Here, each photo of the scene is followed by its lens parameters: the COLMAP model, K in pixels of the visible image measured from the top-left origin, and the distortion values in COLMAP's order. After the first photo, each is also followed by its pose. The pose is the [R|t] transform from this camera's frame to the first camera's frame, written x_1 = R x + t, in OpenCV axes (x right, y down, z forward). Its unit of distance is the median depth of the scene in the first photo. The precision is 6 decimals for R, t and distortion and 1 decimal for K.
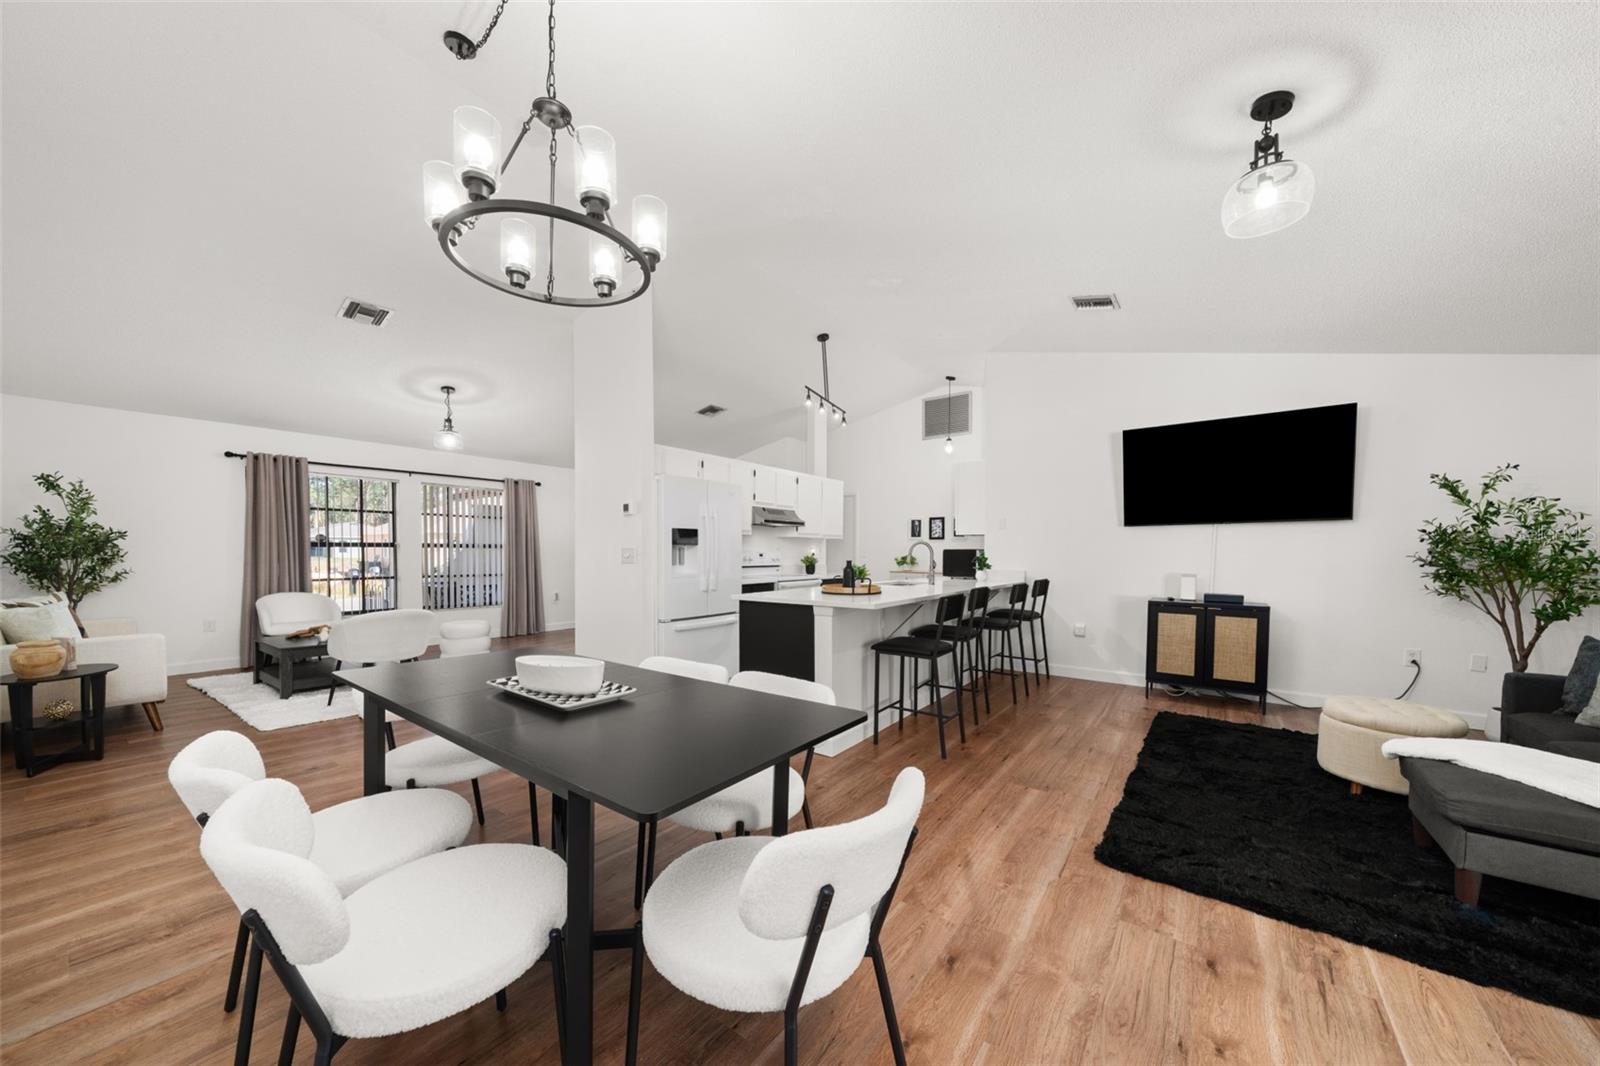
lens RADIAL K [[561.1, 0, 794.9], [0, 561.1, 564.7], [0, 0, 1]] dist [-0.002554, -0.000093]
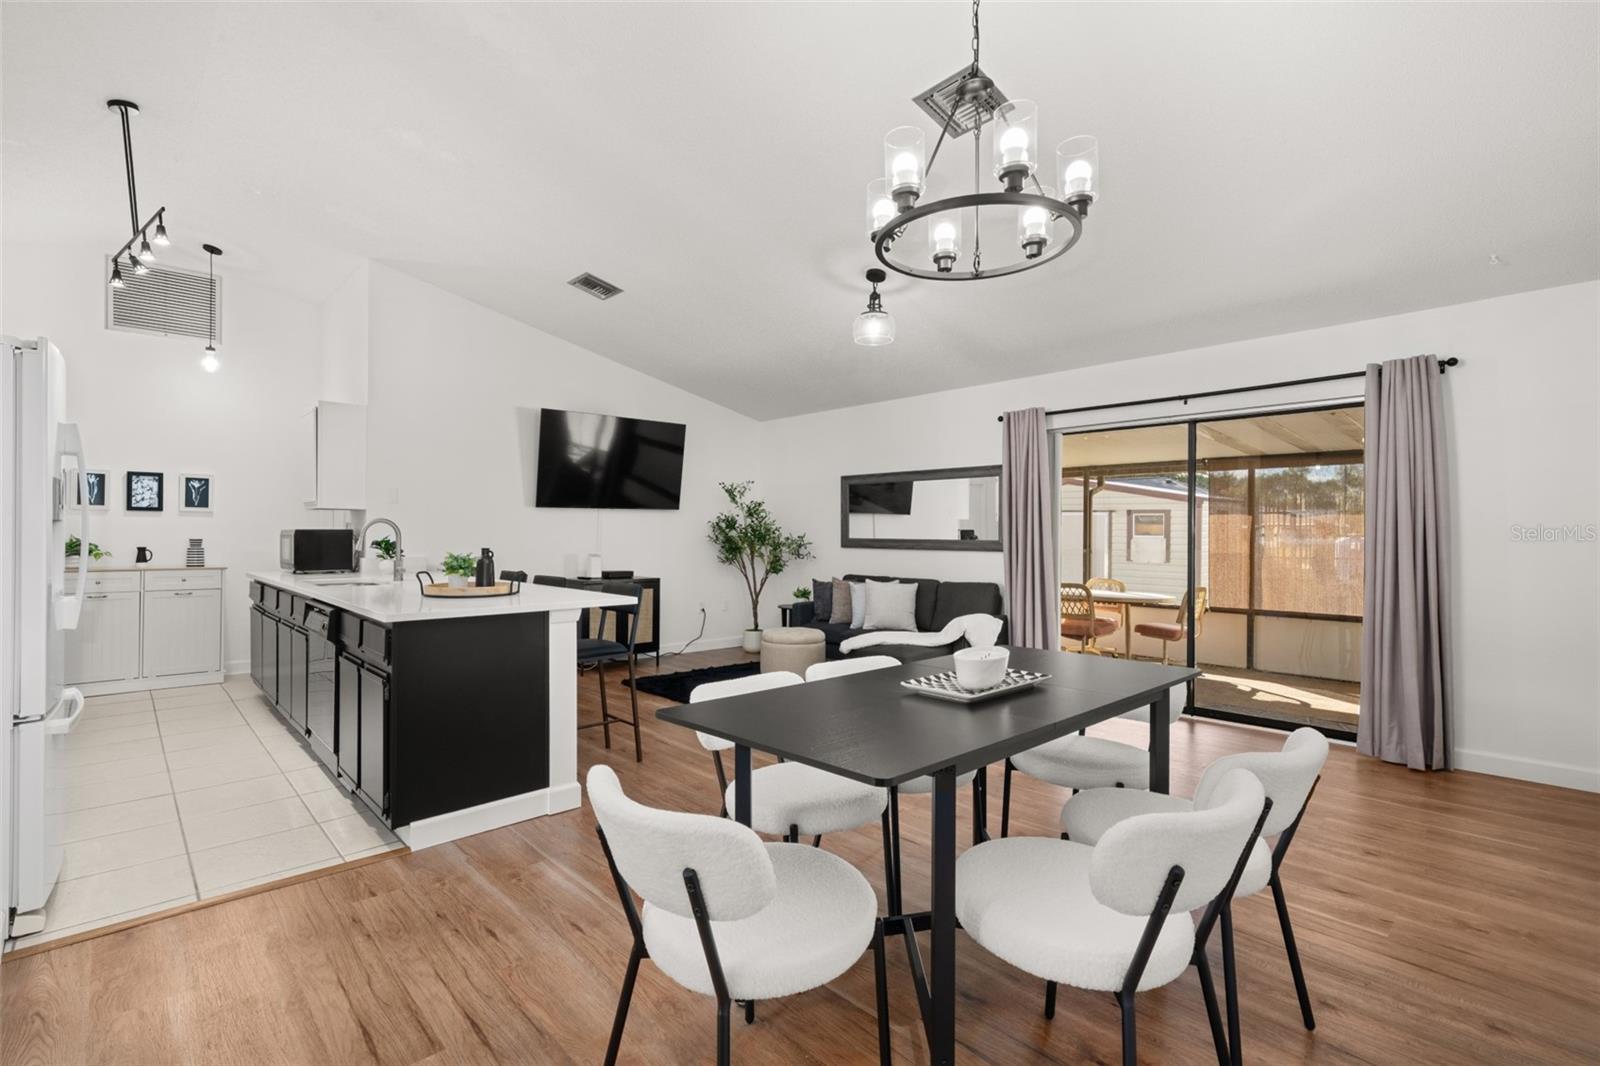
lens RADIAL K [[729.8, 0, 780.7], [0, 729.8, 531.2], [0, 0, 1]] dist [0.003037, 0.000227]
pose [[0.182465, 0.002358, 0.983210, -0.532134], [0.019889, 0.999784, -0.006089, -0.010445], [-0.983011, 0.020667, 0.182378, 0.340417]]
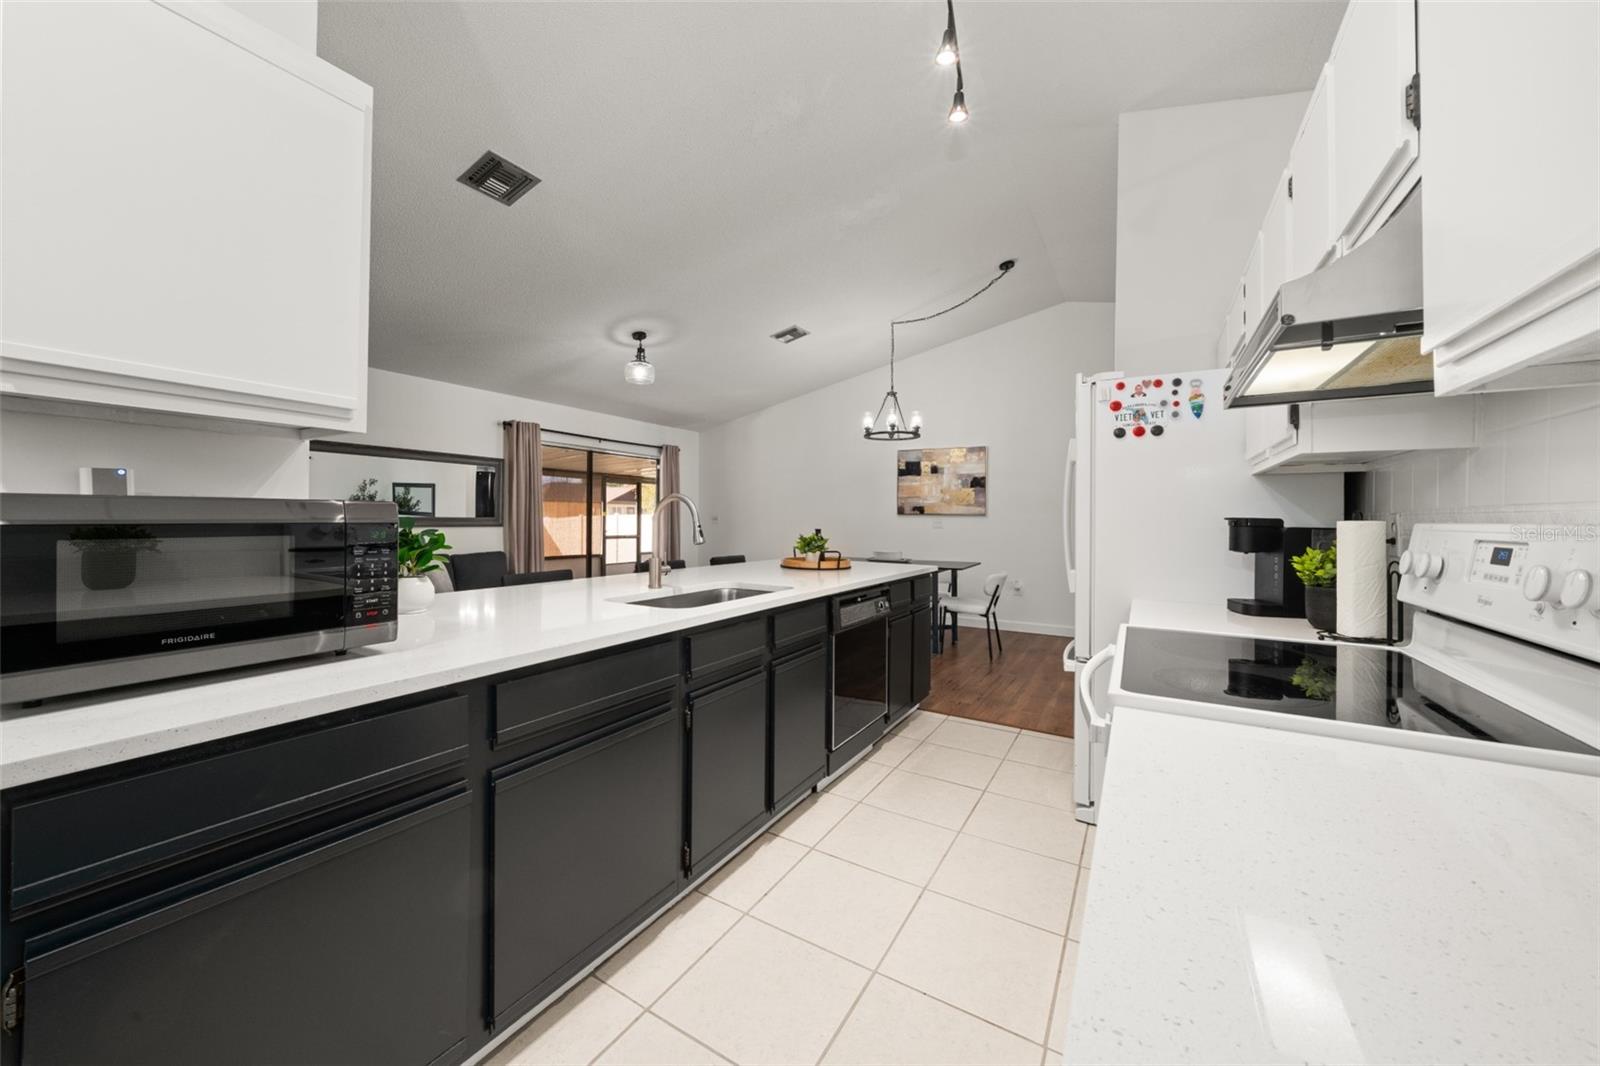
lens RADIAL K [[583.9, 0, 775.1], [0, 583.9, 510.6], [0, 0, 1]] dist [-0.039642, -0.000028]
pose [[-0.996900, -0.017789, -0.076638, 0.165763], [-0.018719, 0.999759, 0.011429, -0.031552], [0.076416, 0.012828, -0.996993, 1.380580]]
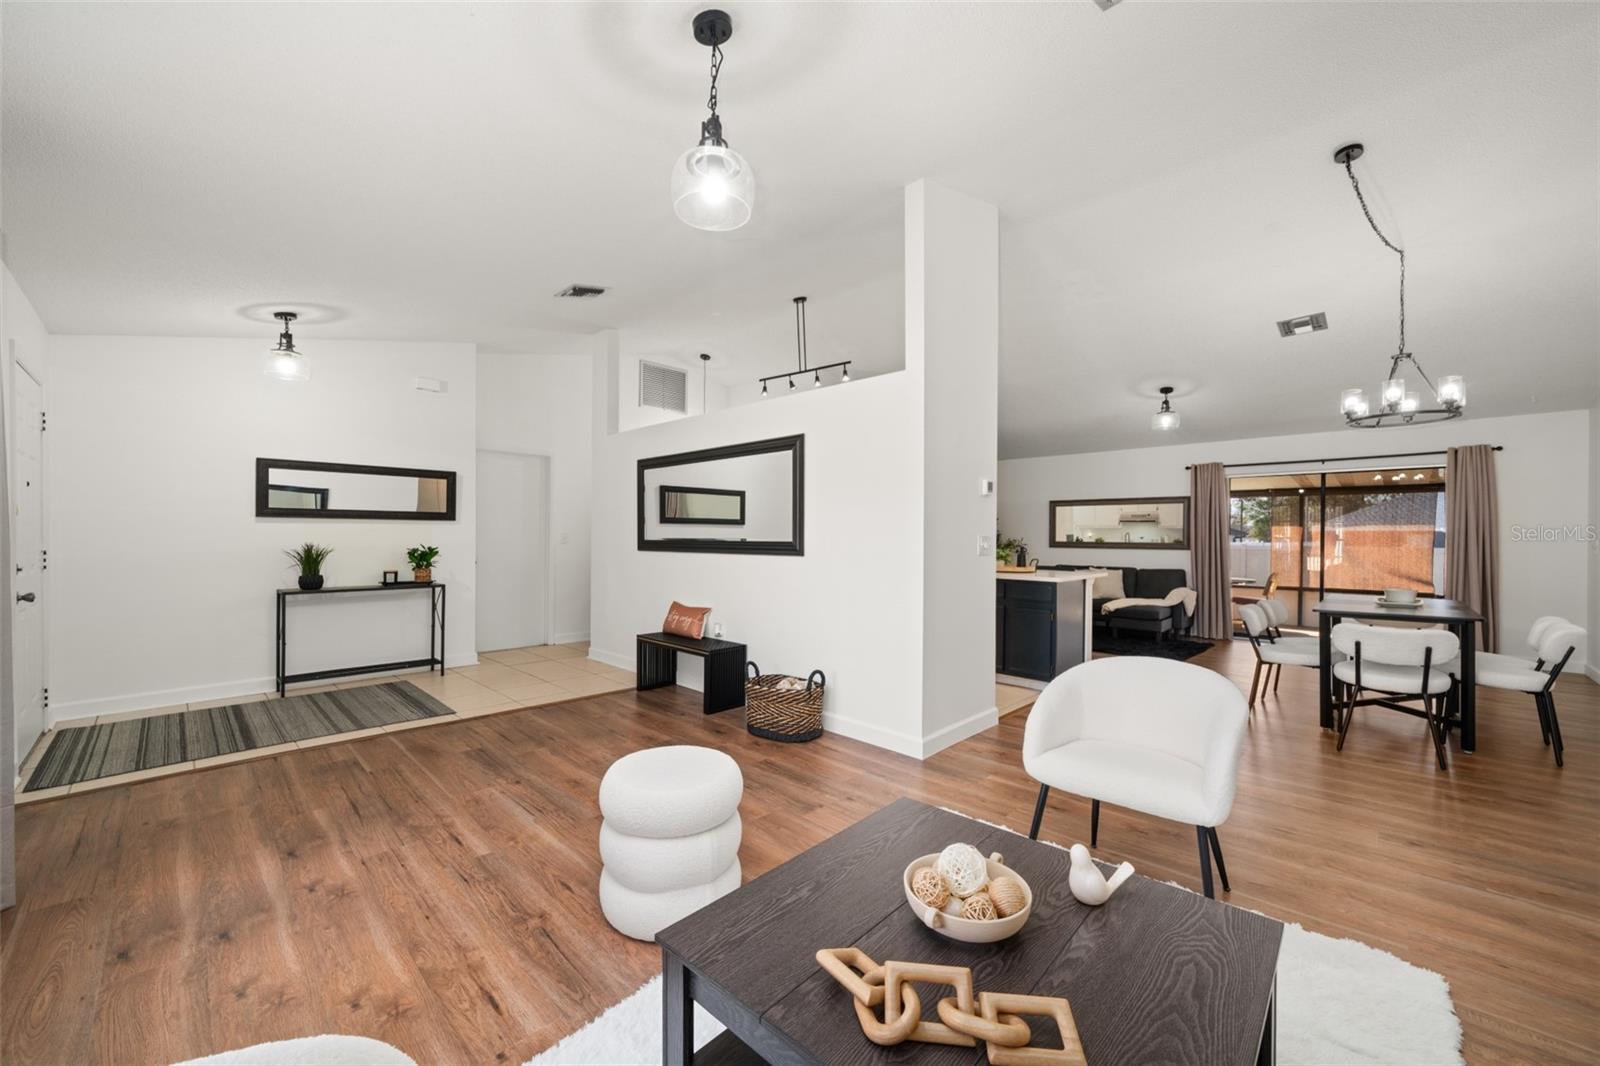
lens RADIAL K [[613.7, 0, 787.0], [0, 613.7, 539.0], [0, 0, 1]] dist [-0.000419, -0.000119]
pose [[0.139889, -0.005065, 0.990154, -1.014656], [0.017810, 0.999838, 0.002598, -0.027618], [-0.990007, 0.017271, 0.139956, 0.972084]]
